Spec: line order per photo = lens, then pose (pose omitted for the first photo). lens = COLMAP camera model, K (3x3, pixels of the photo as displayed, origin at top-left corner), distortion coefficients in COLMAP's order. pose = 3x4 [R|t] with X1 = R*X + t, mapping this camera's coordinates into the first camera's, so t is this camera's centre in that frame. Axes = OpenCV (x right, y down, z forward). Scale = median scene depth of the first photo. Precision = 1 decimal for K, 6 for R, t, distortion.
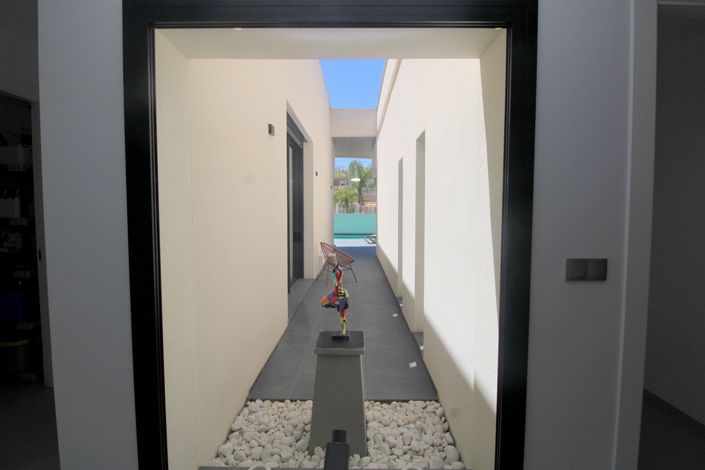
lens RADIAL K [[330.7, 0, 354.2], [0, 330.7, 230.2], [0, 0, 1]] dist [-0.013214, -0.001716]
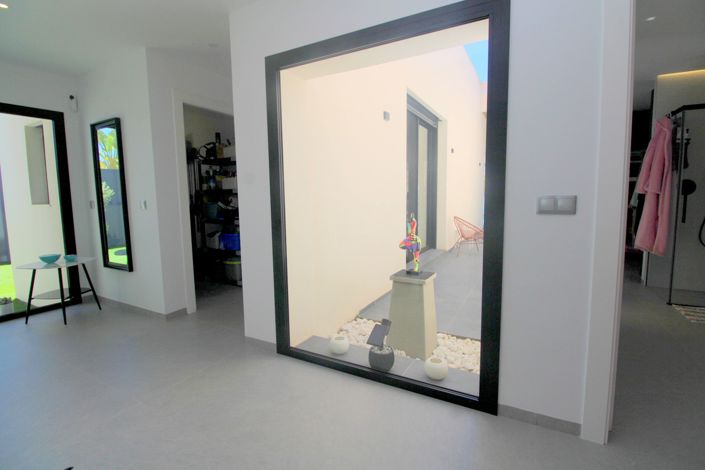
lens RADIAL K [[330.7, 0, 352.7], [0, 330.7, 234.9], [0, 0, 1]] dist [-0.013214, -0.001716]
pose [[0.878554, 0.041366, -0.475848, 0.316420], [-0.011526, 0.997789, 0.065459, 0.080347], [0.477503, -0.052025, 0.877088, -0.221396]]
